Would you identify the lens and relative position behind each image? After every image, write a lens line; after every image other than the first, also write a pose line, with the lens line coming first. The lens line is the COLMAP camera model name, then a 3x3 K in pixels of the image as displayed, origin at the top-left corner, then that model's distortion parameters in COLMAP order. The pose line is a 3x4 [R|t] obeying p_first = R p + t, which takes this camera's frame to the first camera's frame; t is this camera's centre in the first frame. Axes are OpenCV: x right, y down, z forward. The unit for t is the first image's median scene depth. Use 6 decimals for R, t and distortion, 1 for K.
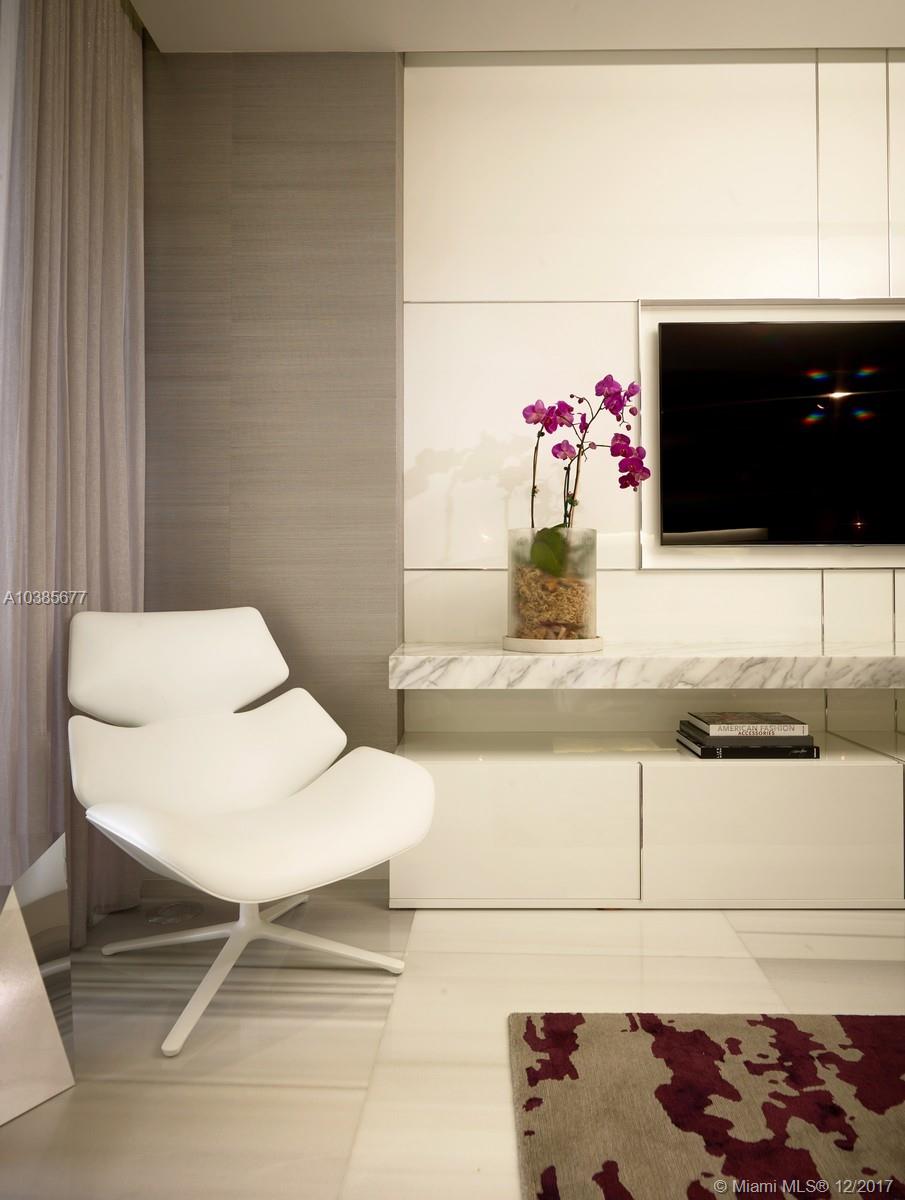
lens RADIAL K [[939.2, 0, 453.8], [0, 939.2, 595.5], [0, 0, 1]] dist [0.006287, 0.008307]
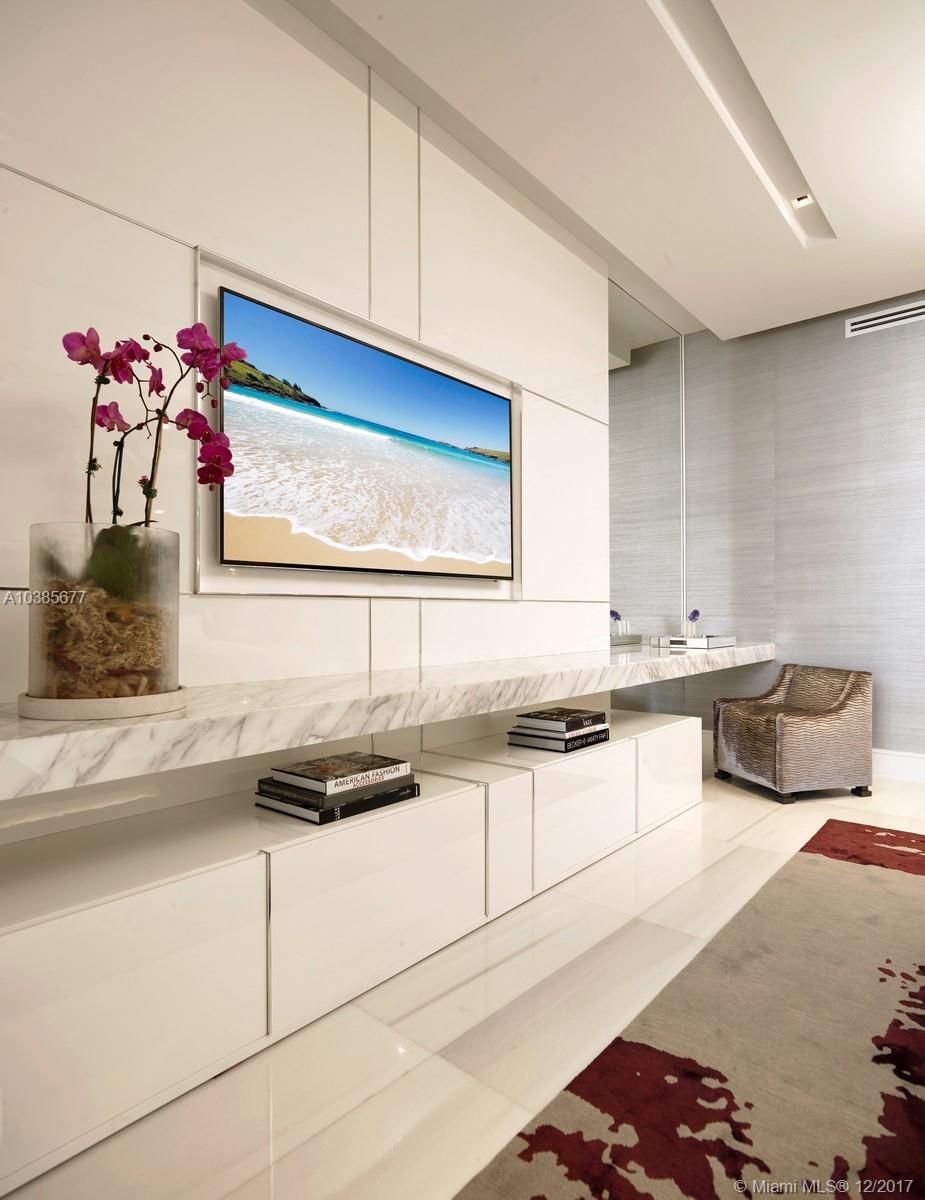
lens RADIAL K [[700.6, 0, 467.8], [0, 700.6, 617.7], [0, 0, 1]] dist [-0.016913, 0.003160]
pose [[0.603688, -0.004197, 0.797209, -0.144269], [0.011448, 0.999929, -0.003405, -0.003657], [-0.797138, 0.011182, 0.603693, 0.531576]]
